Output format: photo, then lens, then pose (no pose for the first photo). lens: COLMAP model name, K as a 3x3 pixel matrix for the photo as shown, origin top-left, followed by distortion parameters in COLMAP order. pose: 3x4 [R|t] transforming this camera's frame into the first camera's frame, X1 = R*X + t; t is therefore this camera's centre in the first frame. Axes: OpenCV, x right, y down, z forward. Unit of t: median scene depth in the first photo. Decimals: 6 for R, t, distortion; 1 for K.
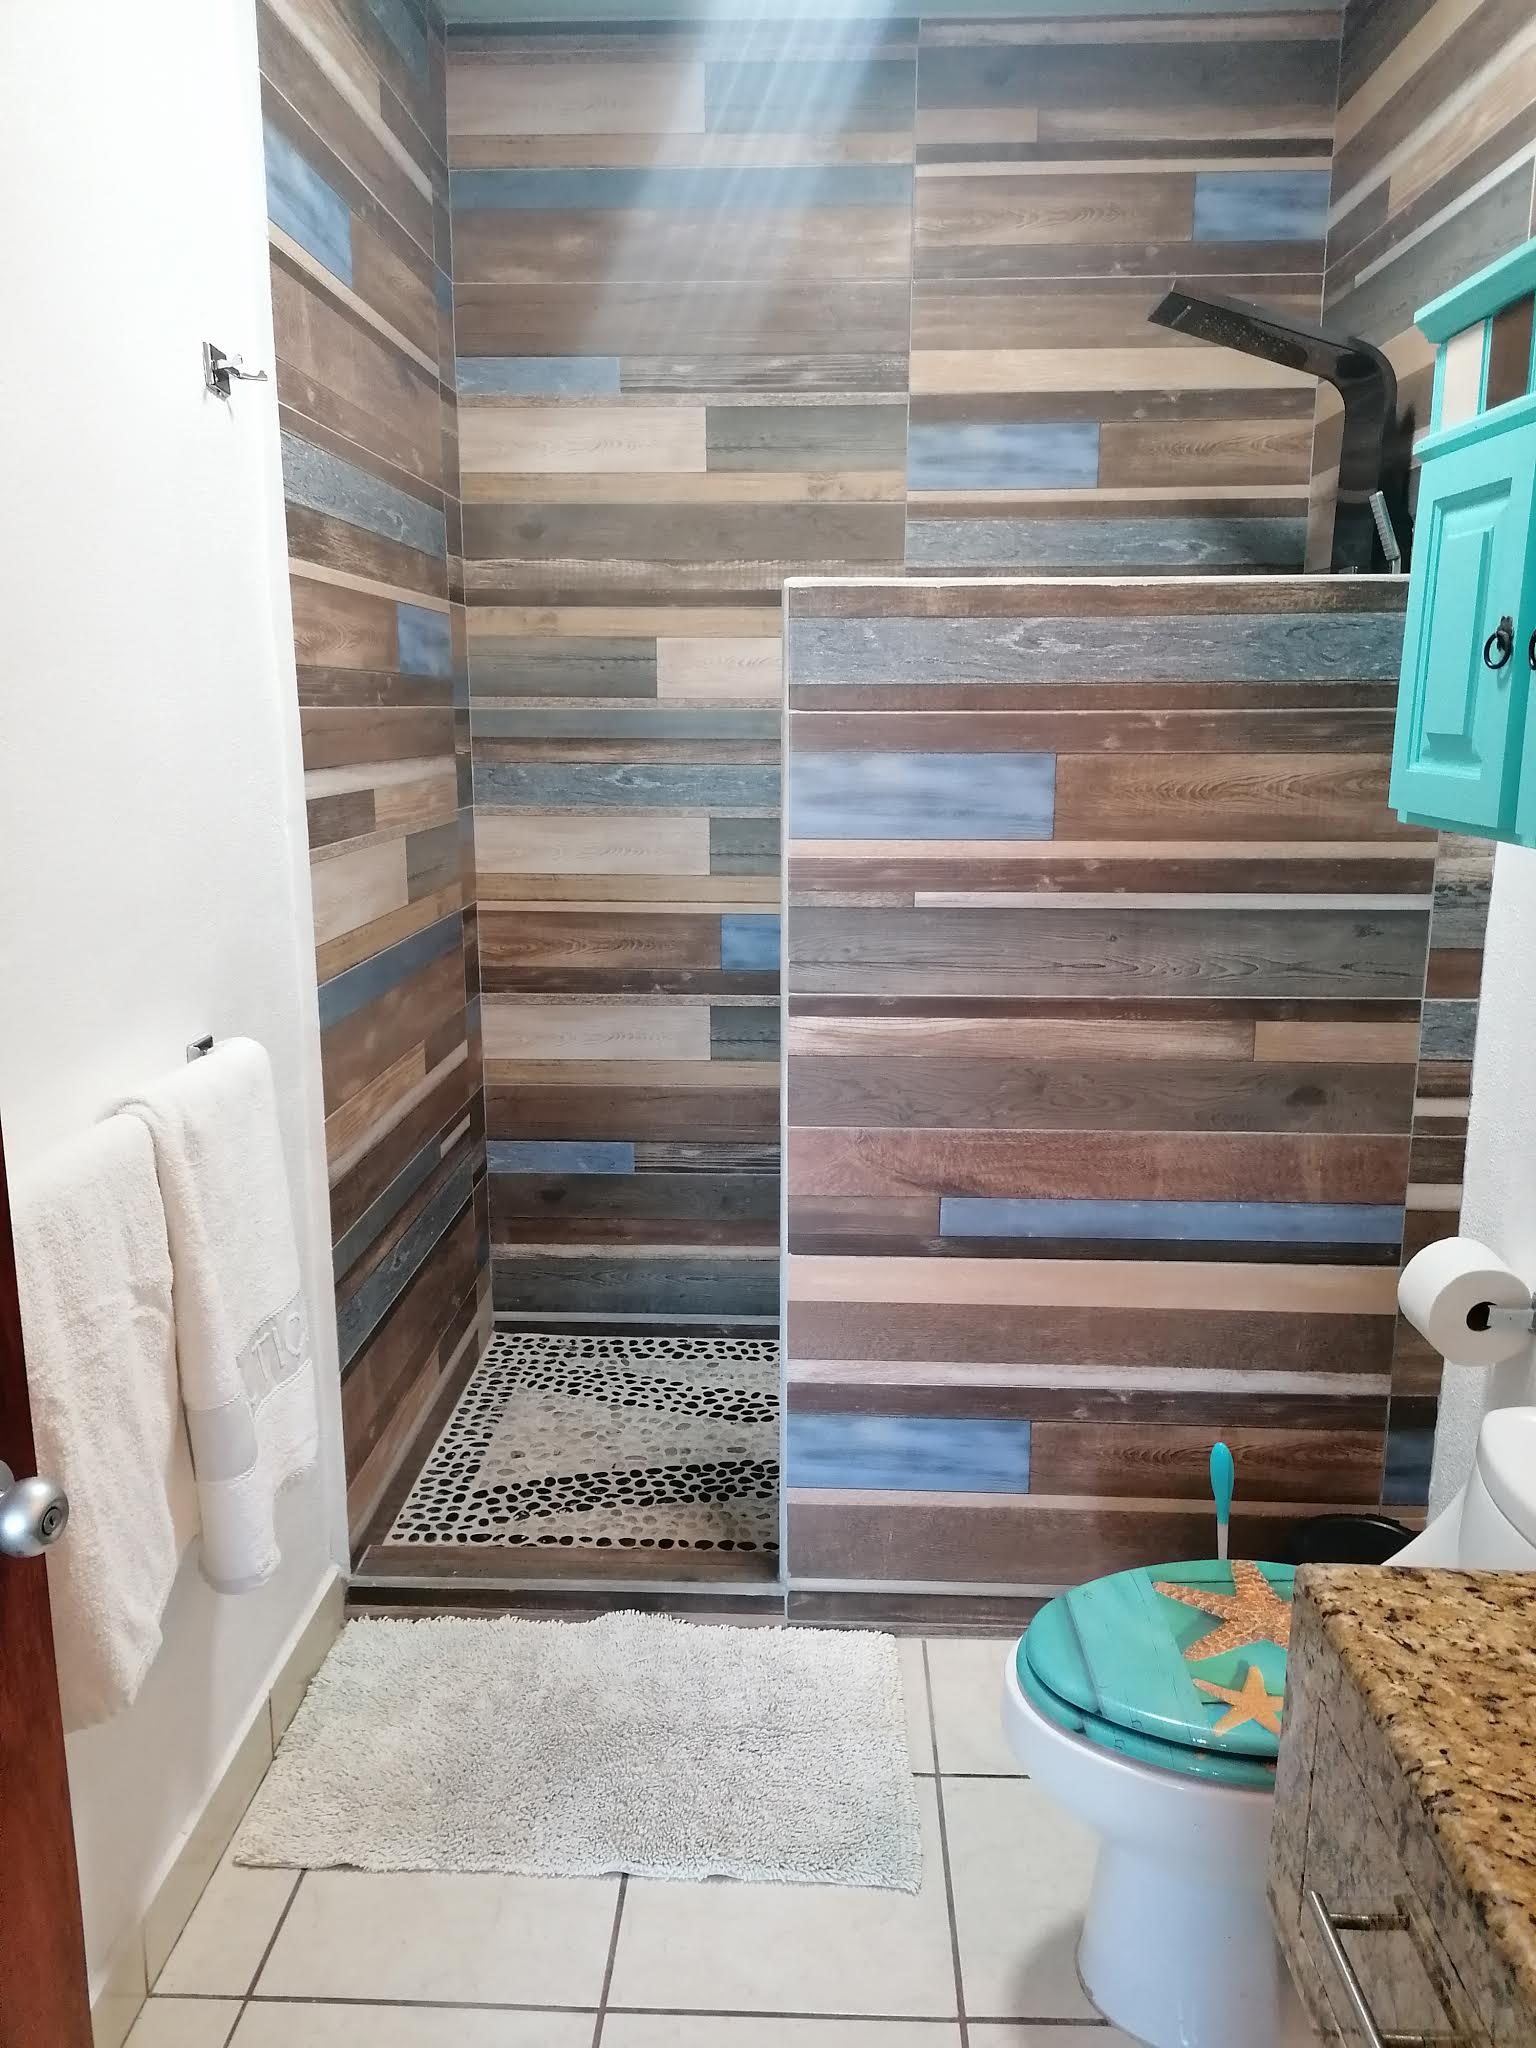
lens RADIAL K [[1538.8, 0, 760.7], [0, 1538.8, 1015.3], [0, 0, 1]] dist [0.080554, -0.086073]
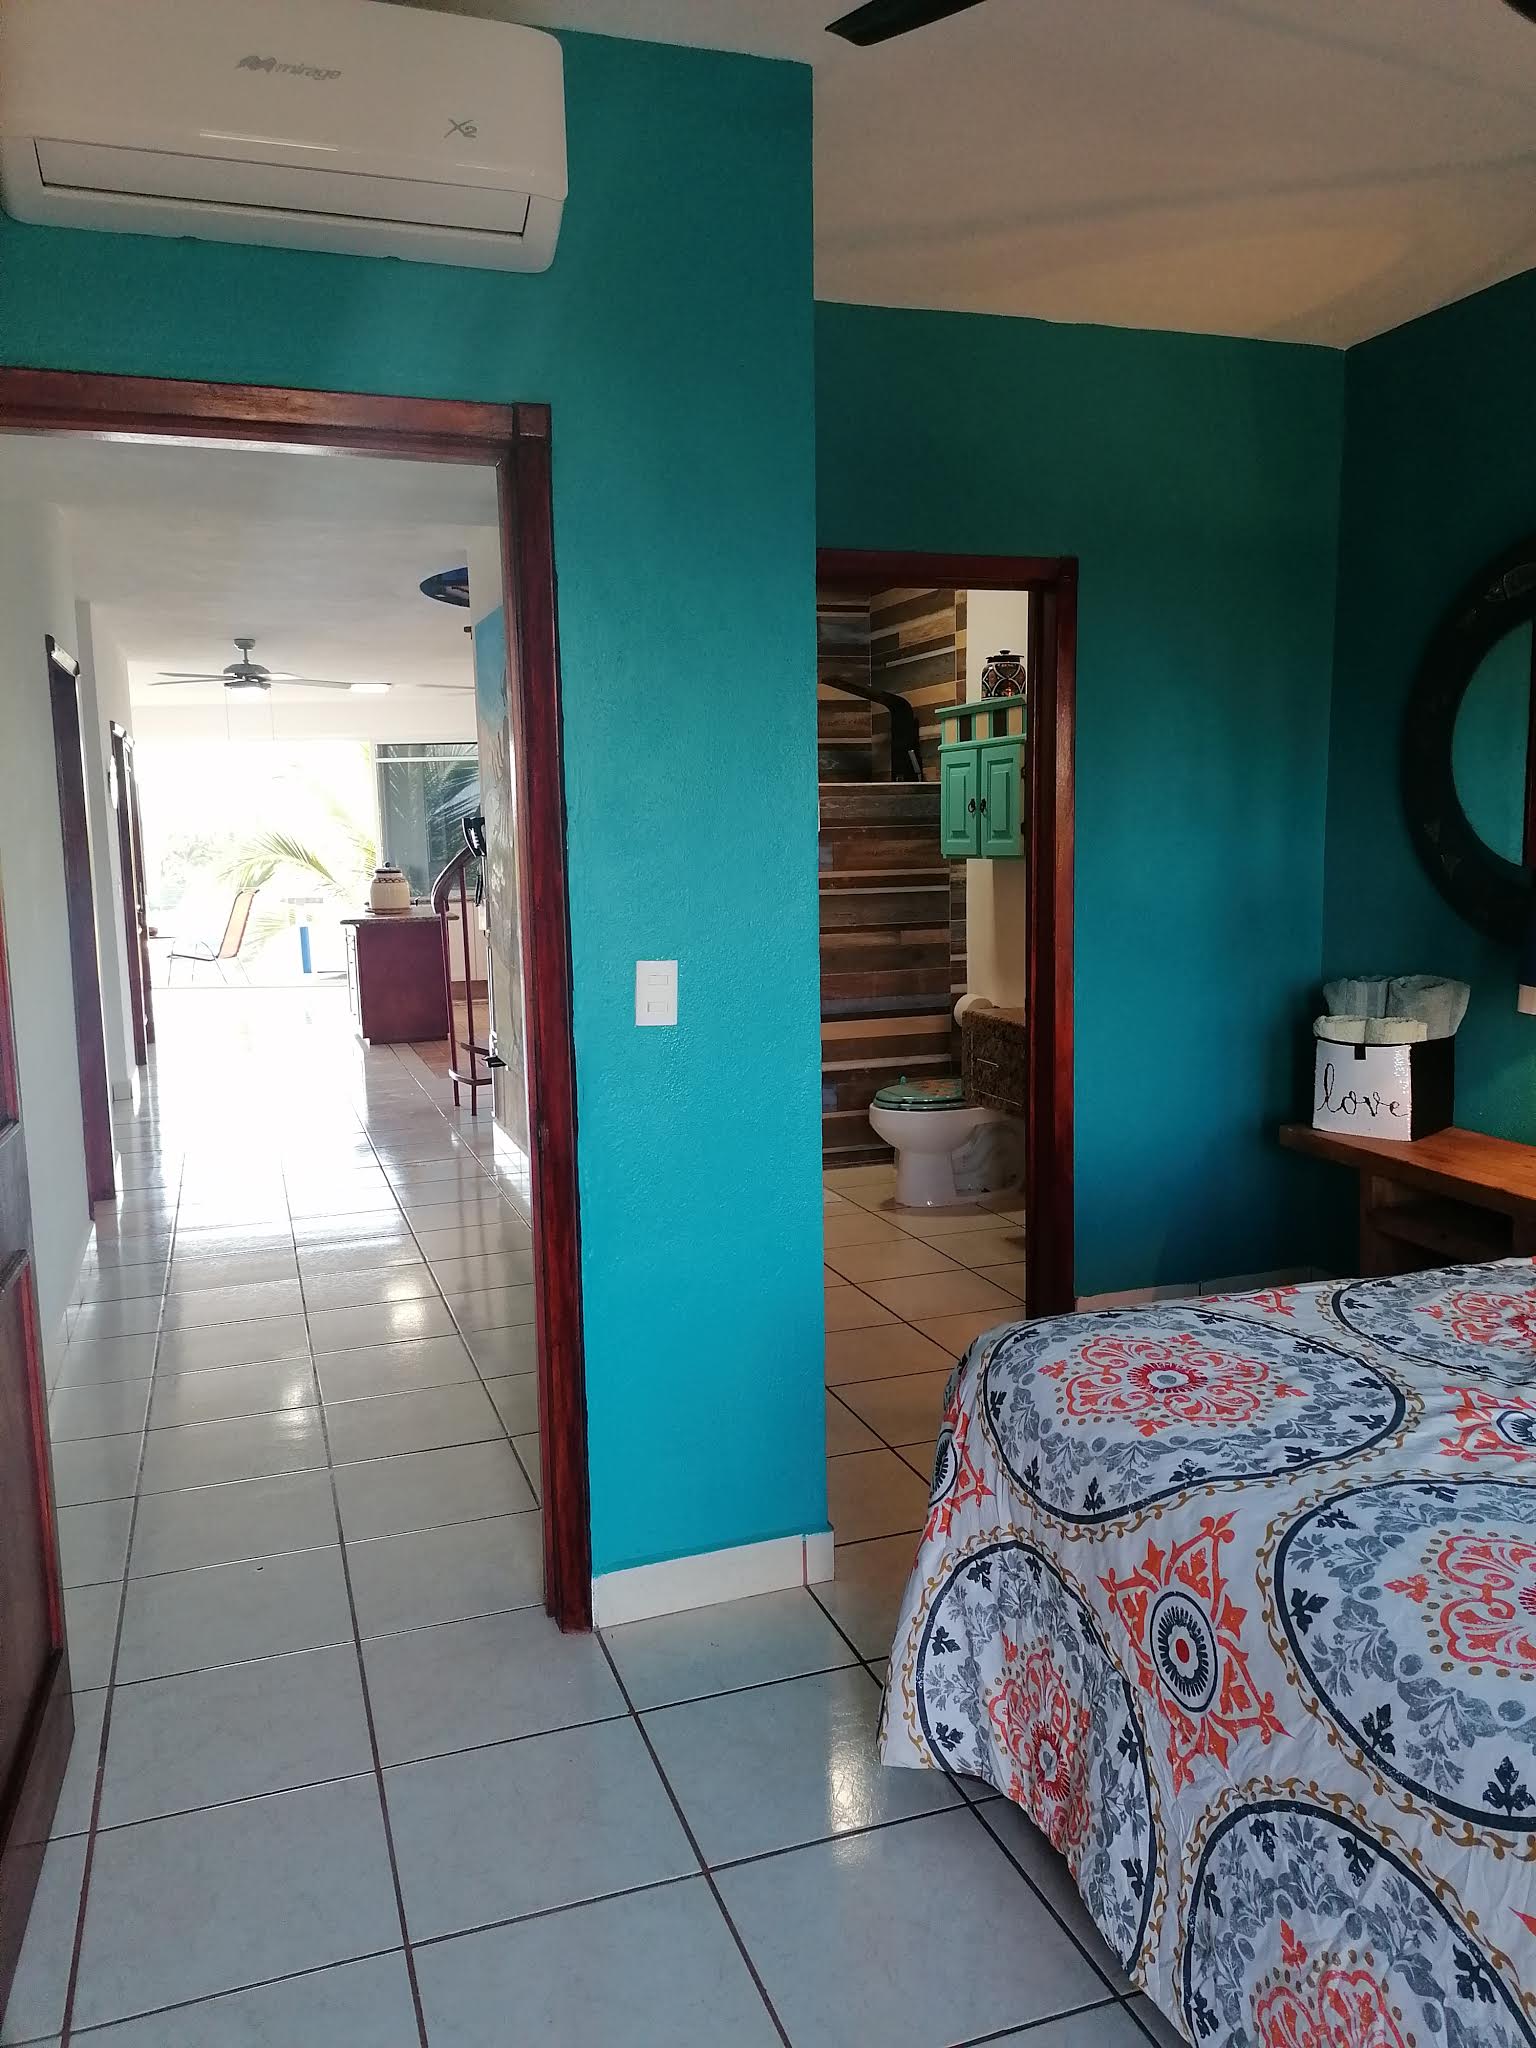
lens RADIAL K [[1538.8, 0, 771.6], [0, 1538.8, 1029.7], [0, 0, 1]] dist [0.080554, -0.086073]
pose [[0.927977, -0.067660, 0.366444, -0.984339], [0.095666, 0.993676, -0.058790, 0.336779], [-0.360149, 0.089612, 0.928581, -1.596060]]
